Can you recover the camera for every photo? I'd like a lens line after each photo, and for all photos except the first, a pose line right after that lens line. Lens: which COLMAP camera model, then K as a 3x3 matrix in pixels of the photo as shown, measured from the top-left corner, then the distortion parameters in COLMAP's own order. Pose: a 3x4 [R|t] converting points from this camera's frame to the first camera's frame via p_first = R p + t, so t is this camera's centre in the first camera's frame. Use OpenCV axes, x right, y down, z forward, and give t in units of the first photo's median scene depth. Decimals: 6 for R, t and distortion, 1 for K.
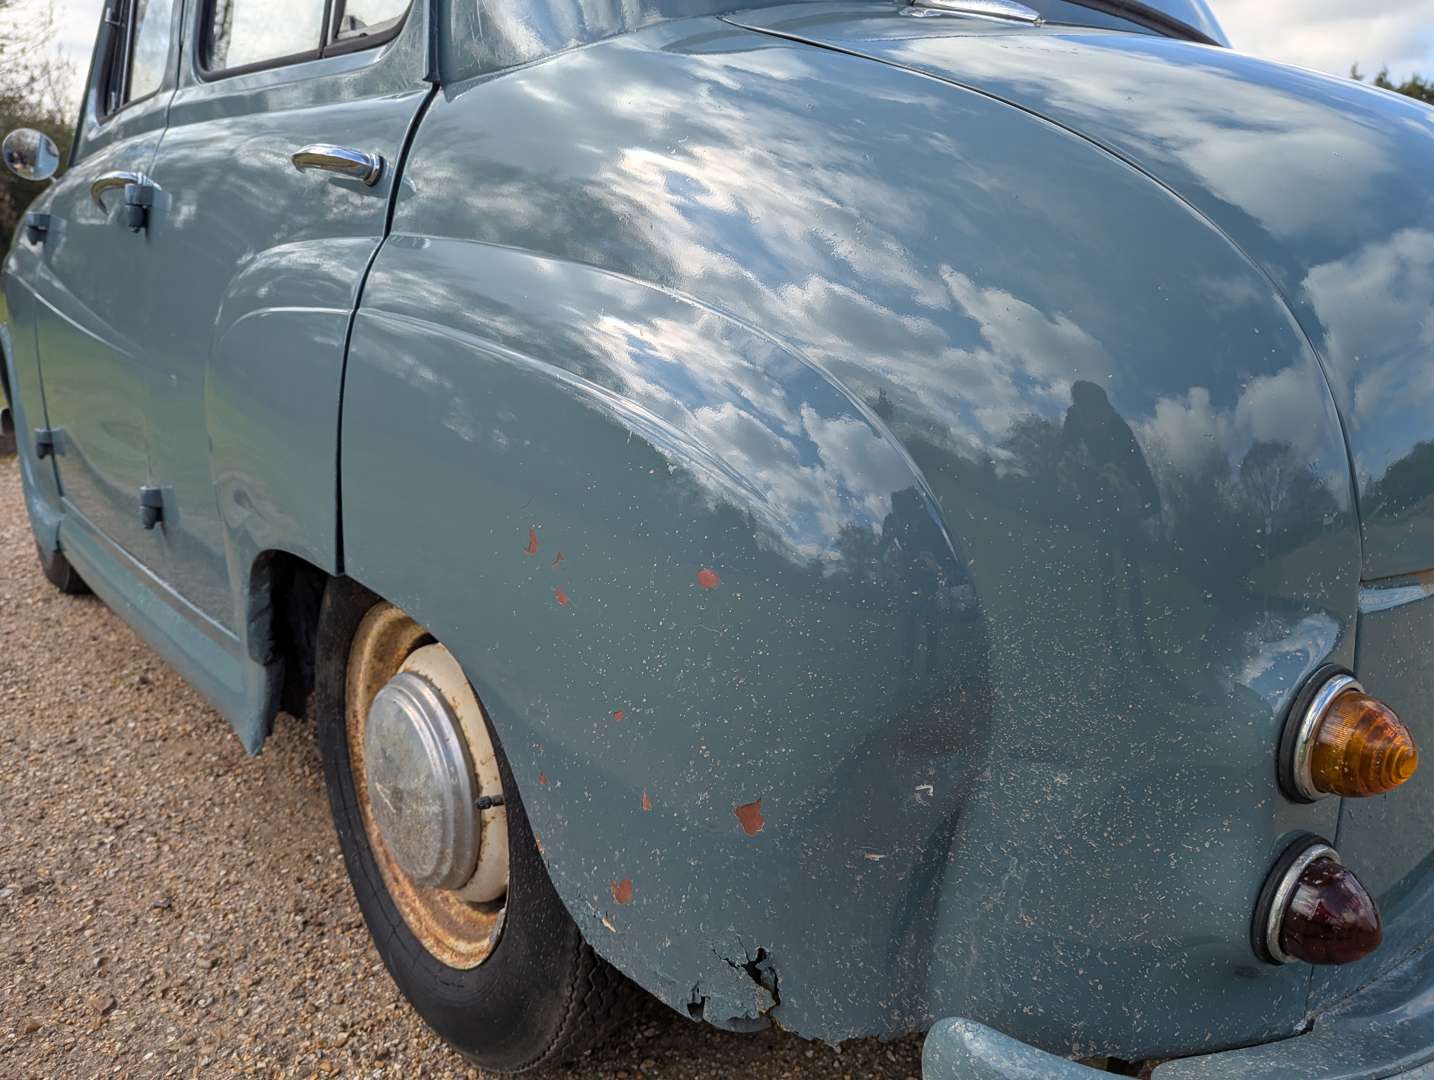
lens RADIAL K [[2567.9, 0, 717.0], [0, 2567.9, 540.0], [0, 0, 1]] dist [0.163583, -0.202295]
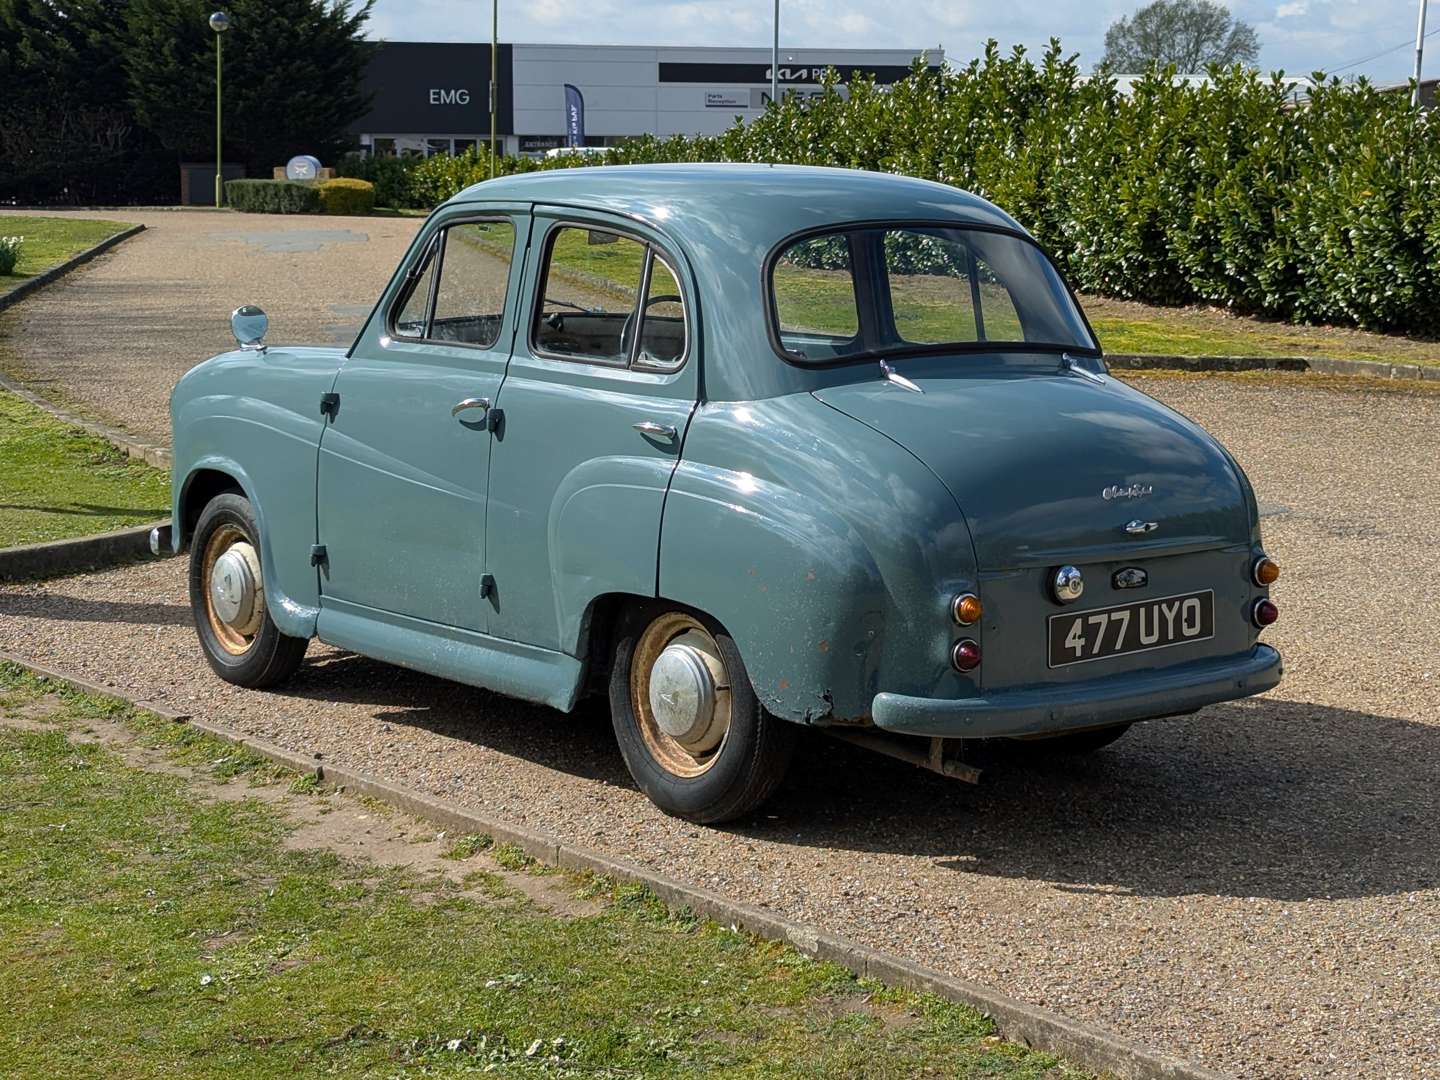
lens RADIAL K [[2578.7, 0, 720.0], [0, 2578.7, 540.0], [0, 0, 1]] dist [0.163583, -0.202295]
pose [[0.999303, -0.016615, -0.033426, -0.003903], [0.015199, 0.998993, -0.042205, 0.056654], [0.034094, 0.041667, 0.998550, -1.283353]]
